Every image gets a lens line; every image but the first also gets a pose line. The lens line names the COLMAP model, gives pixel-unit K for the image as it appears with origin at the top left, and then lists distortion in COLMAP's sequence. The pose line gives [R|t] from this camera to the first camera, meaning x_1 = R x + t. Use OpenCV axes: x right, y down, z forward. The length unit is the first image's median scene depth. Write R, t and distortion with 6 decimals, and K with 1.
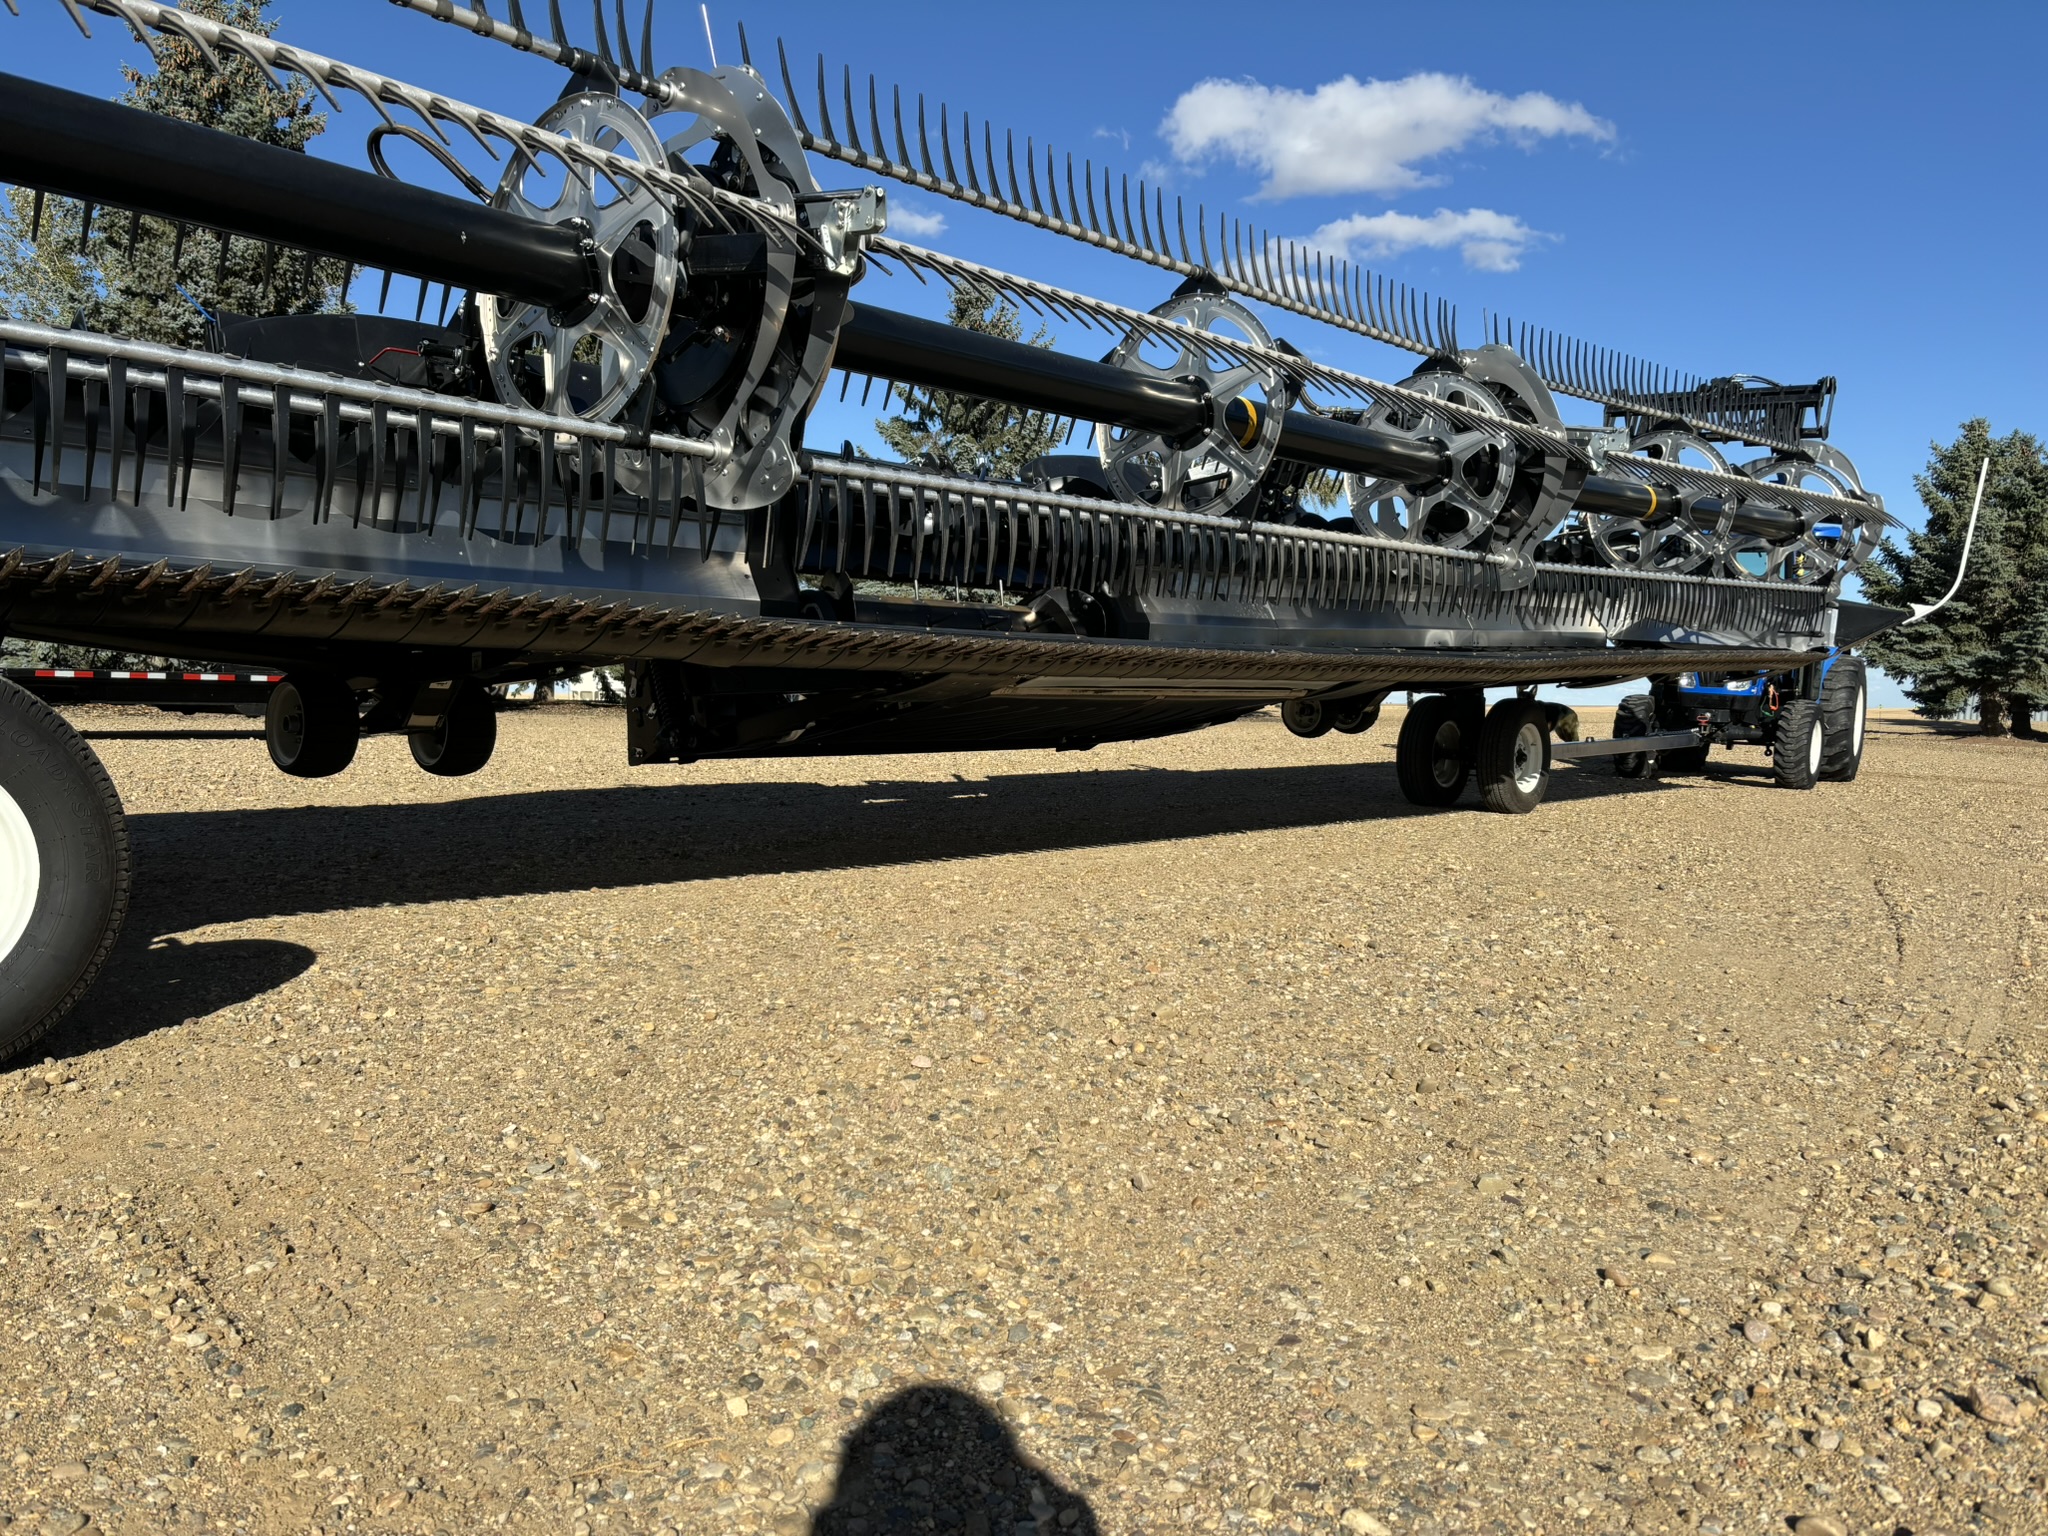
lens RADIAL K [[1570.4, 0, 1017.5], [0, 1570.4, 758.7], [0, 0, 1]] dist [0.014996, -0.003731]
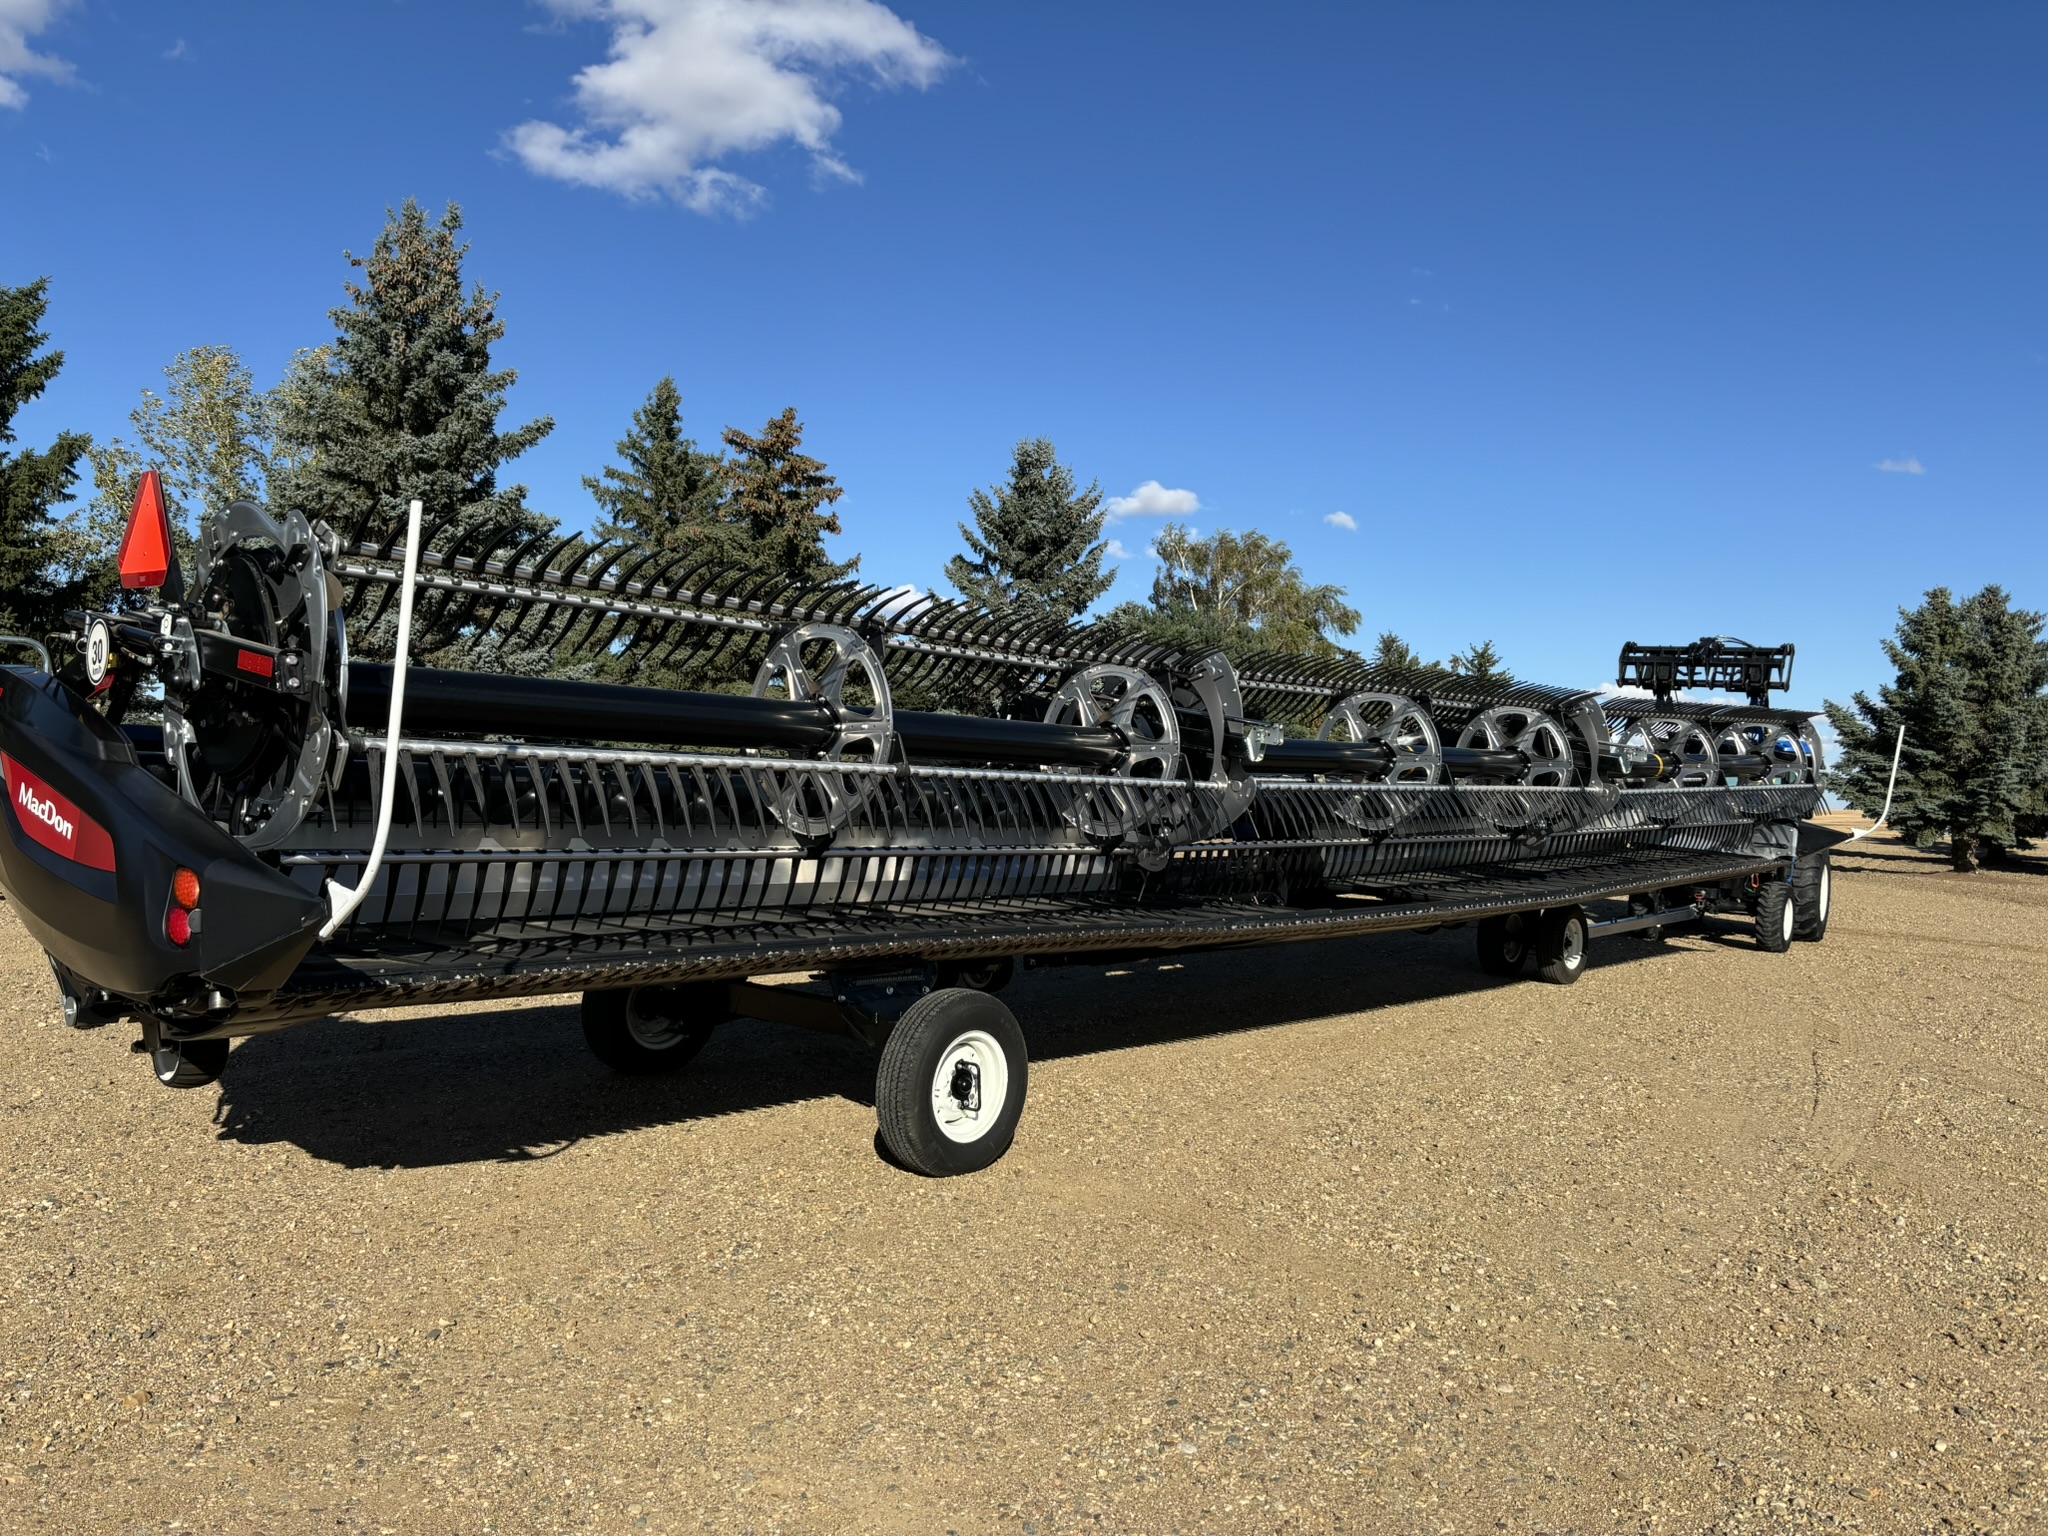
lens RADIAL K [[1575.4, 0, 1002.7], [0, 1575.4, 728.4], [0, 0, 1]] dist [0.014572, 0.005992]
pose [[0.999902, 0.013013, -0.005146, -0.116435], [-0.013357, 0.997204, -0.073526, -0.054401], [0.004175, 0.073587, 0.997280, -0.271670]]
